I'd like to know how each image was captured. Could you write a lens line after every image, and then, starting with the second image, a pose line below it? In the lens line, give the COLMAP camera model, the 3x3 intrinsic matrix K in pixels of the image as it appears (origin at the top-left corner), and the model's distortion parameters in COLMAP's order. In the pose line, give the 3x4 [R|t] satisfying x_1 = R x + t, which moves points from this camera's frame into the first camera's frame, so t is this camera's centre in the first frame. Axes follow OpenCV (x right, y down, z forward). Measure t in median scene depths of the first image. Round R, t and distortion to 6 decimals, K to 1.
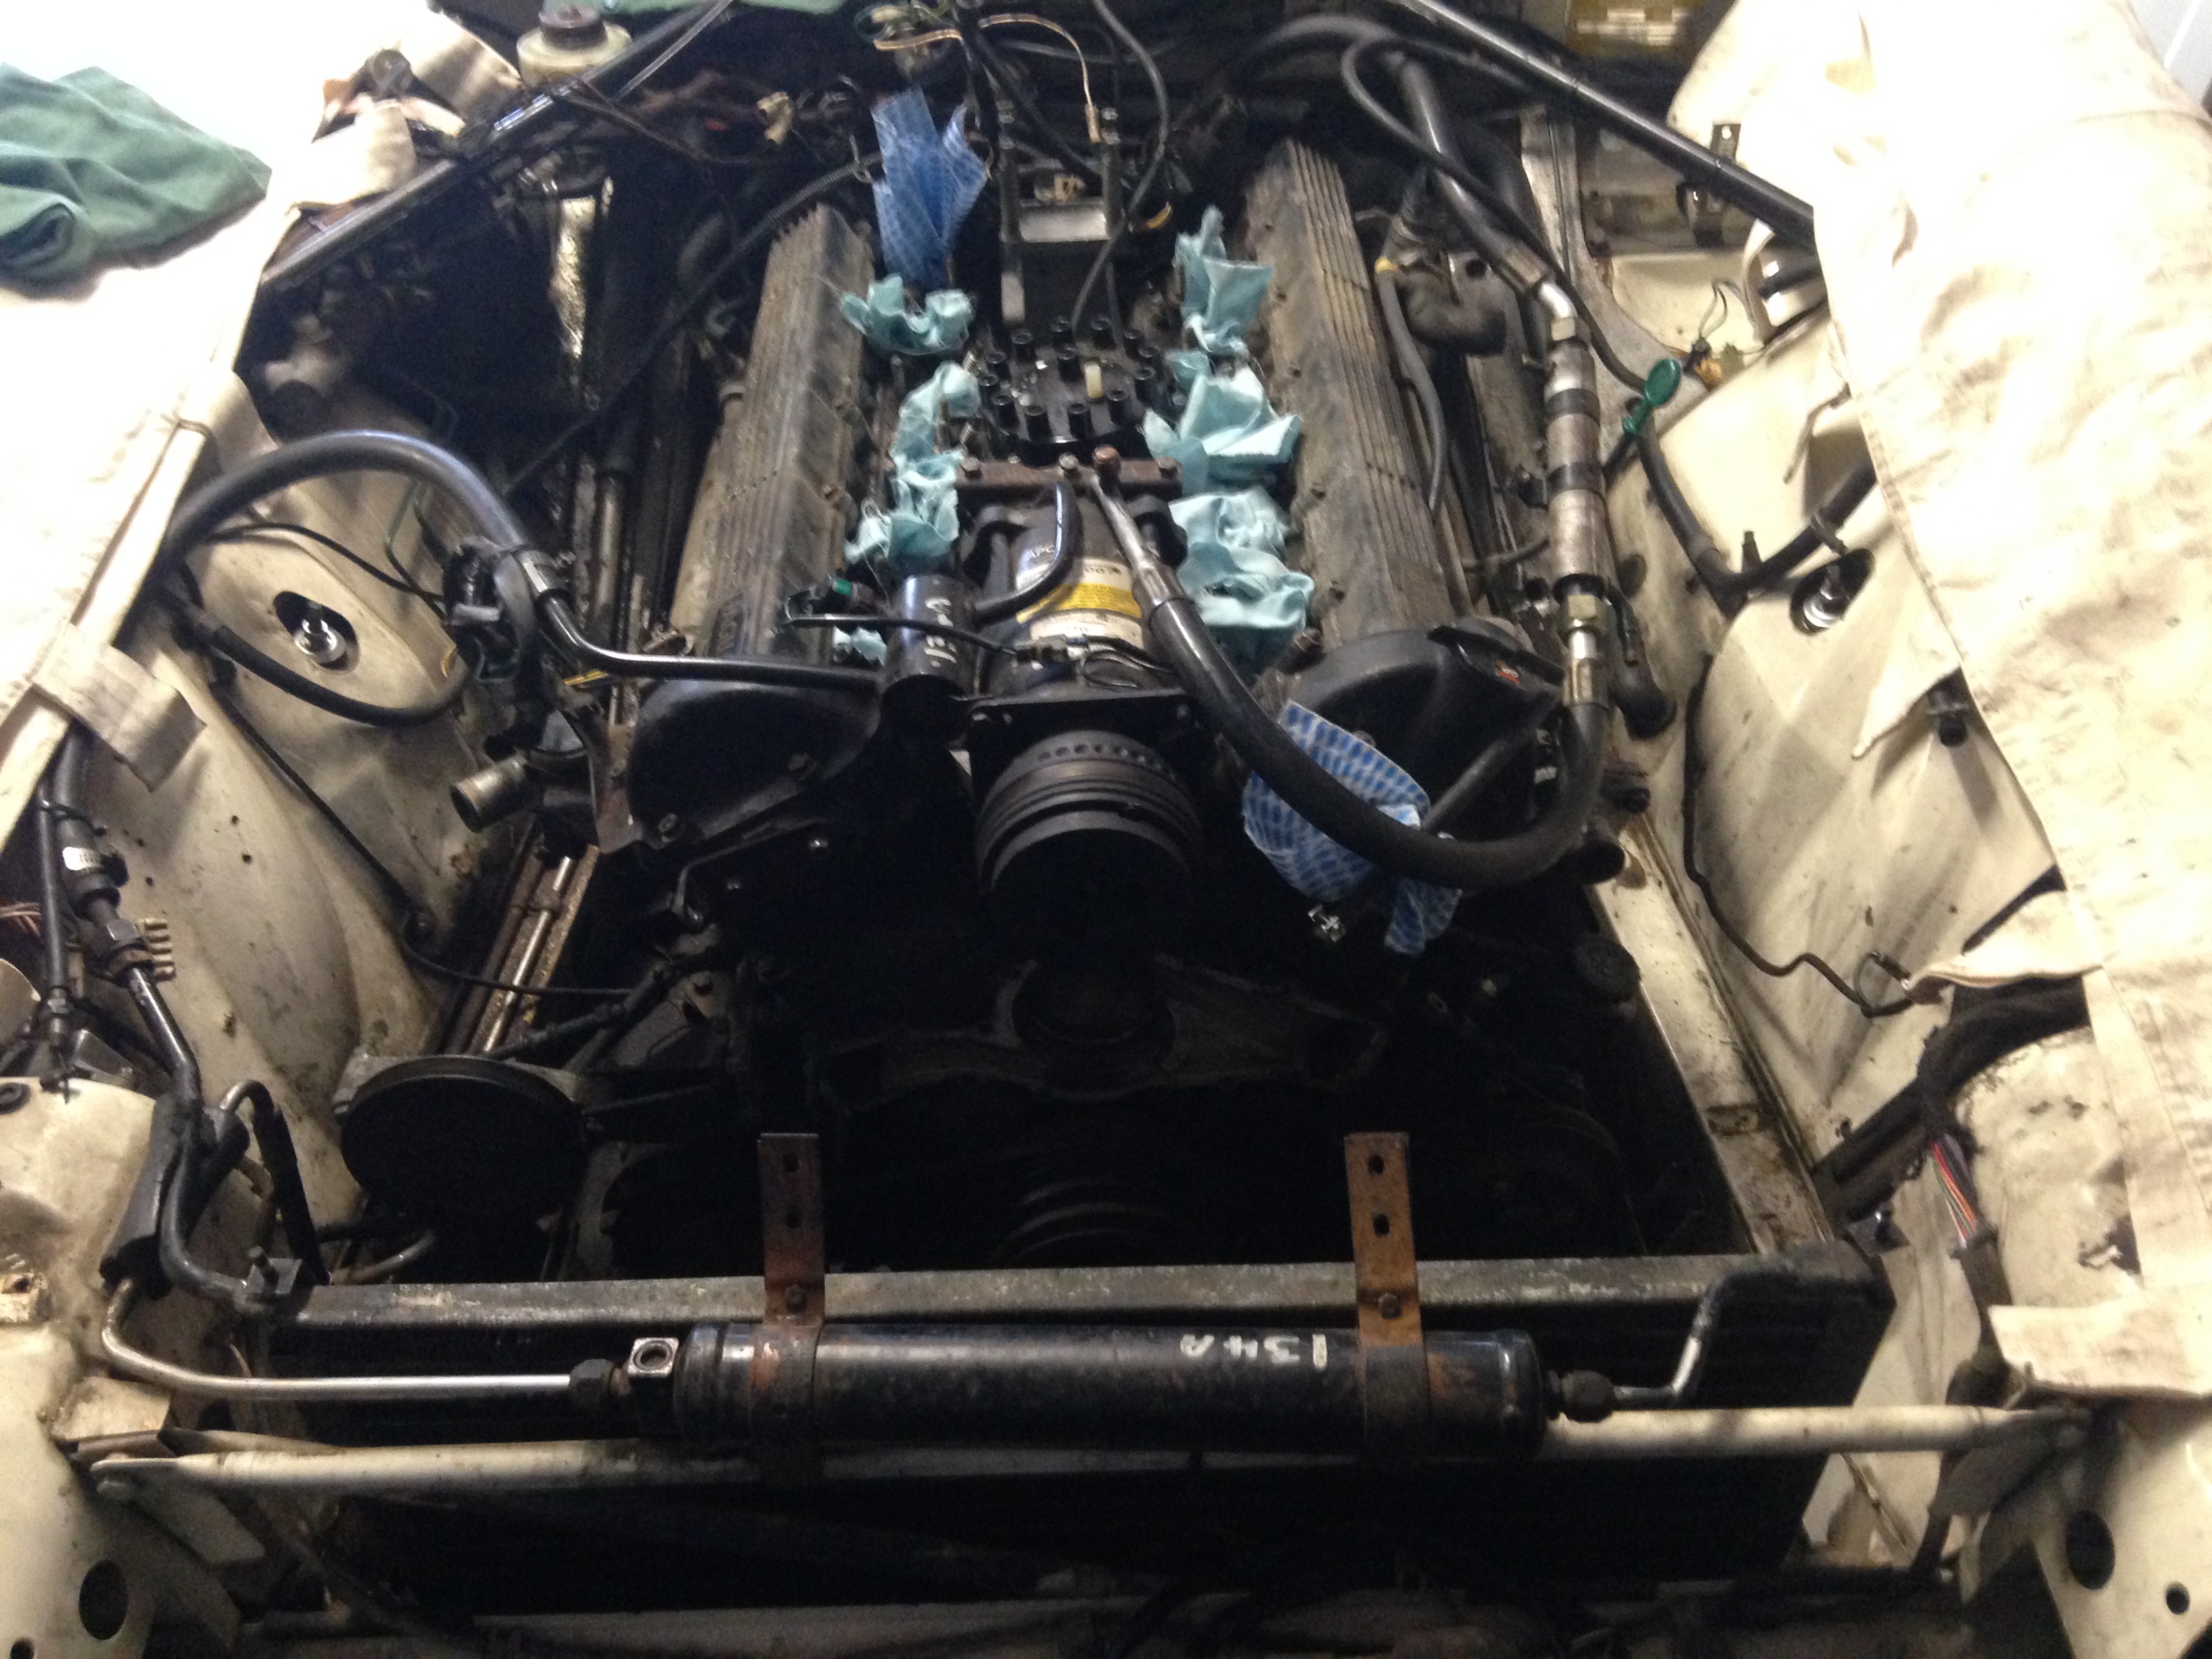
lens RADIAL K [[1988.6, 0, 1095.3], [0, 1988.6, 830.5], [0, 0, 1]] dist [0.146841, -0.264157]
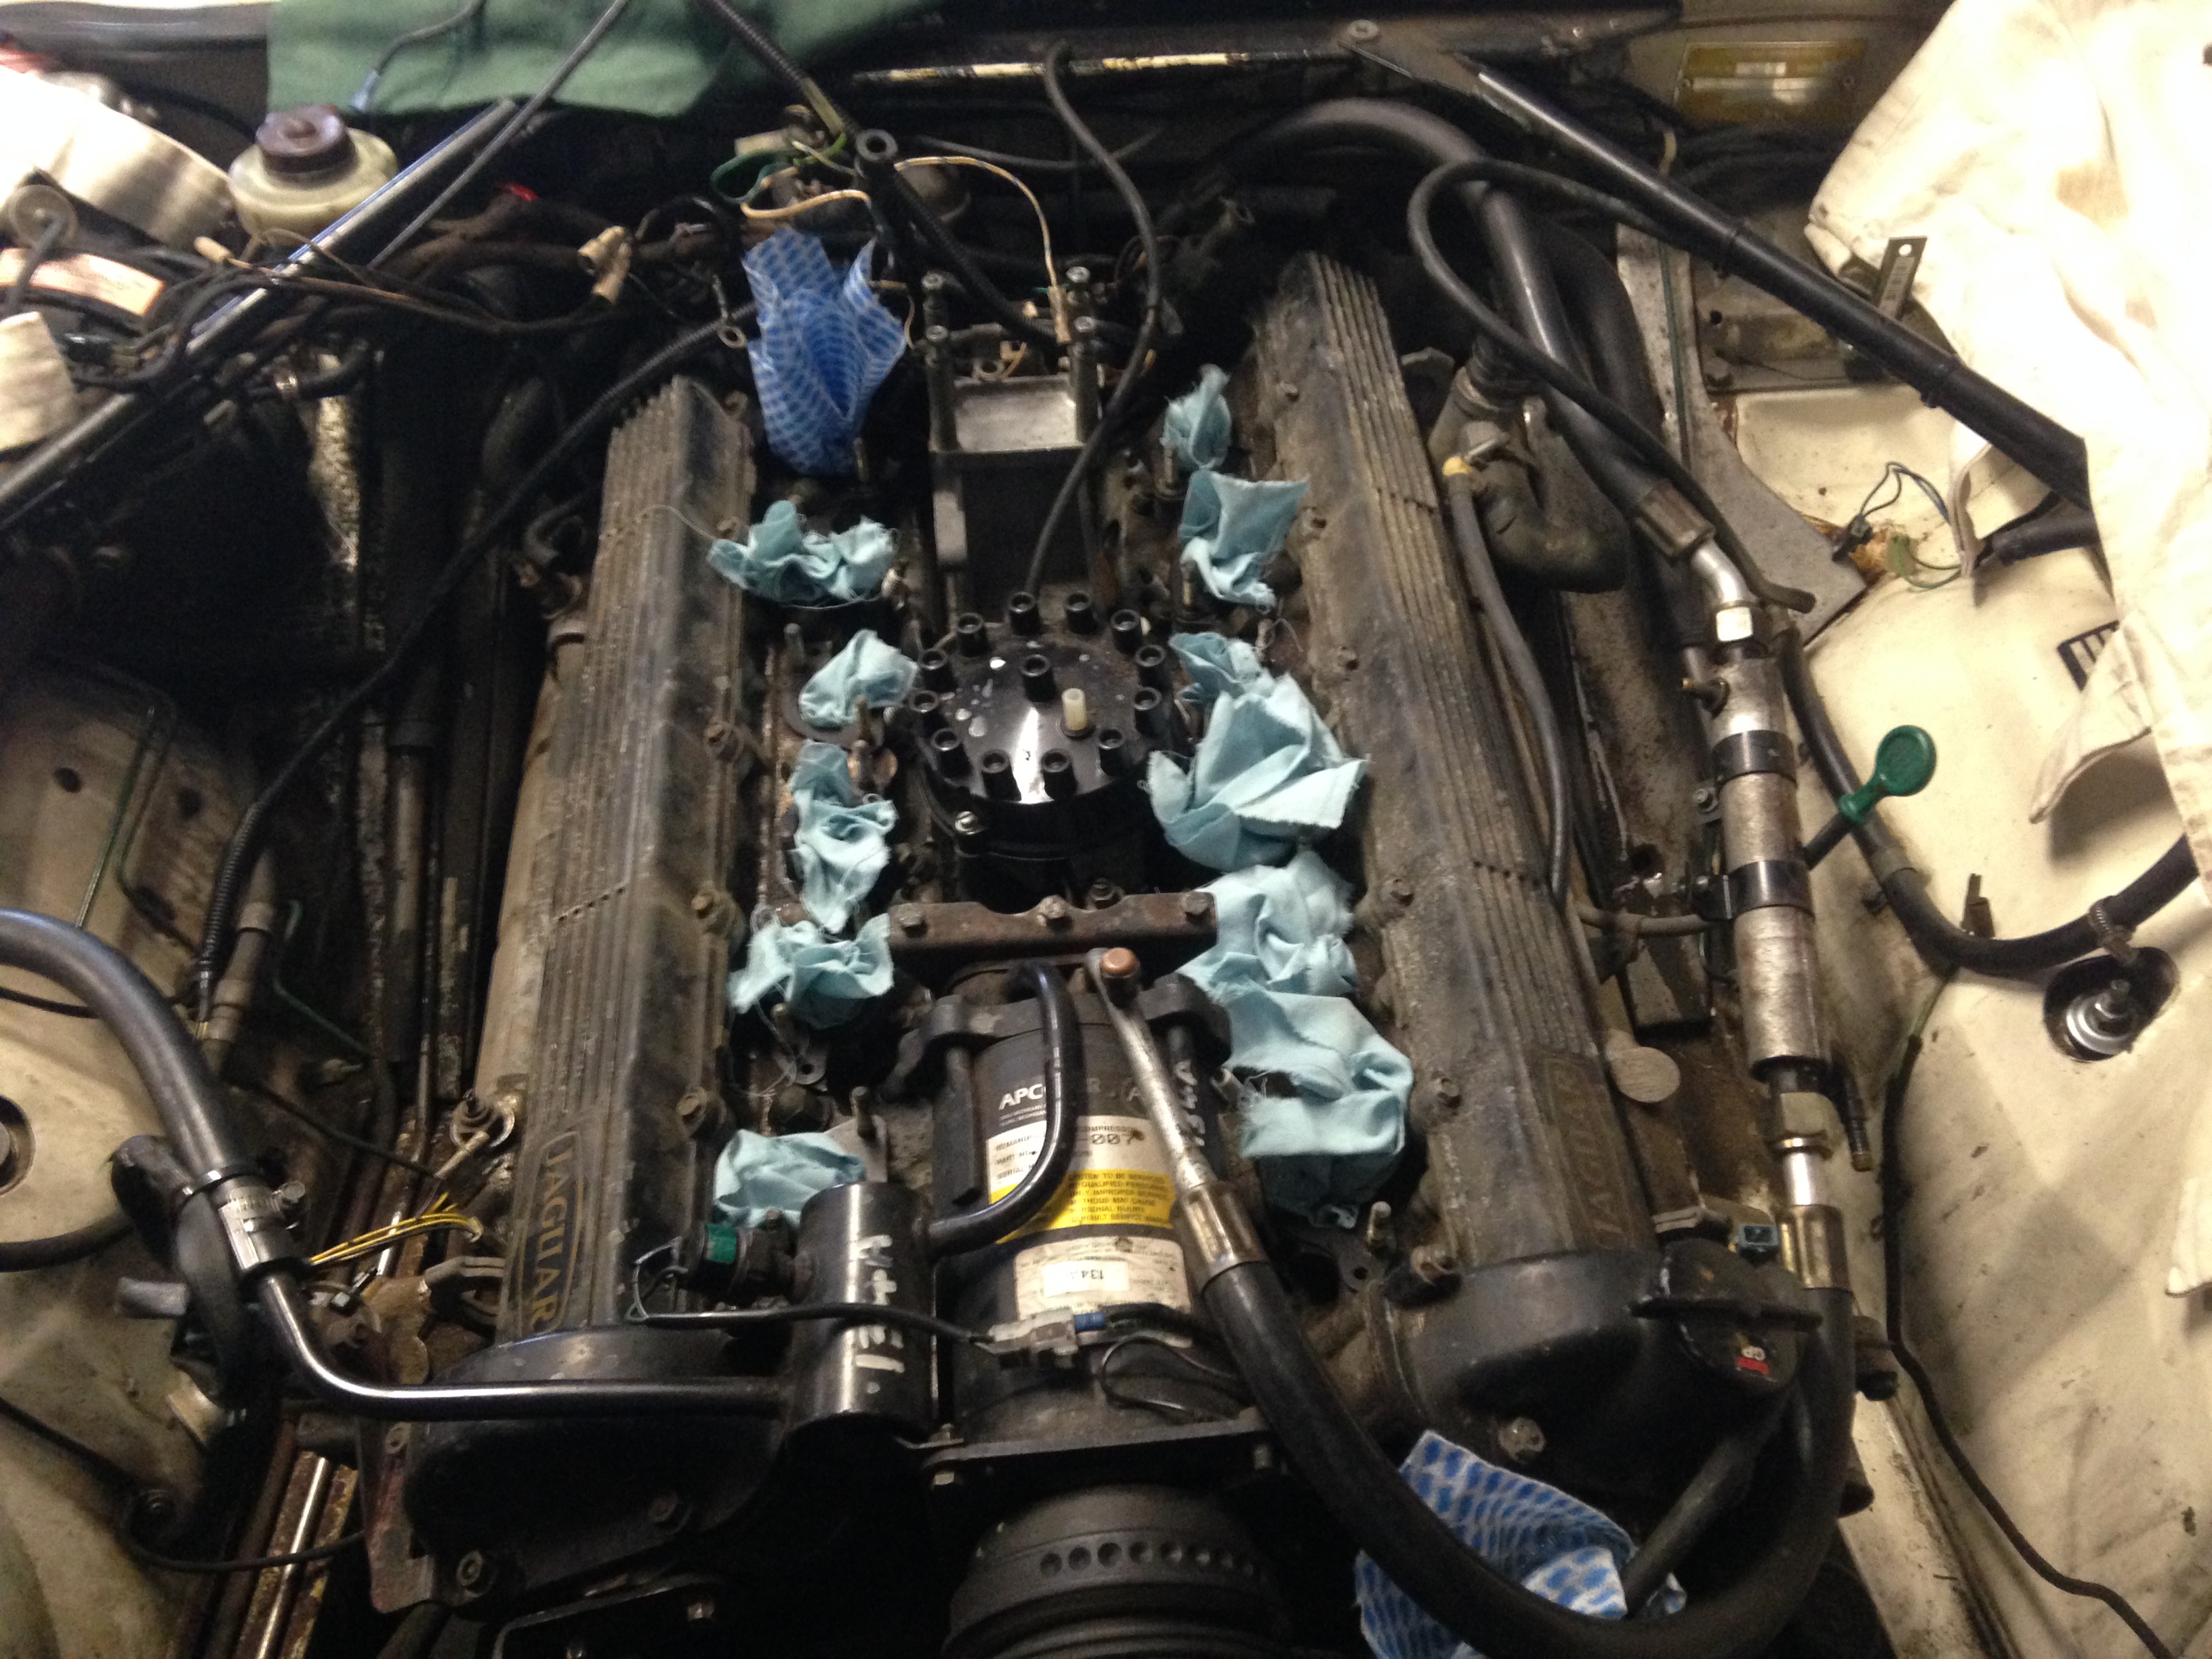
lens RADIAL K [[1988.6, 0, 1095.3], [0, 1988.6, 830.5], [0, 0, 1]] dist [0.146841, -0.264157]
pose [[0.998686, -0.028948, 0.042296, -0.022600], [0.023932, 0.993118, 0.114645, -0.241774], [-0.045324, -0.113482, 0.992506, 0.272844]]
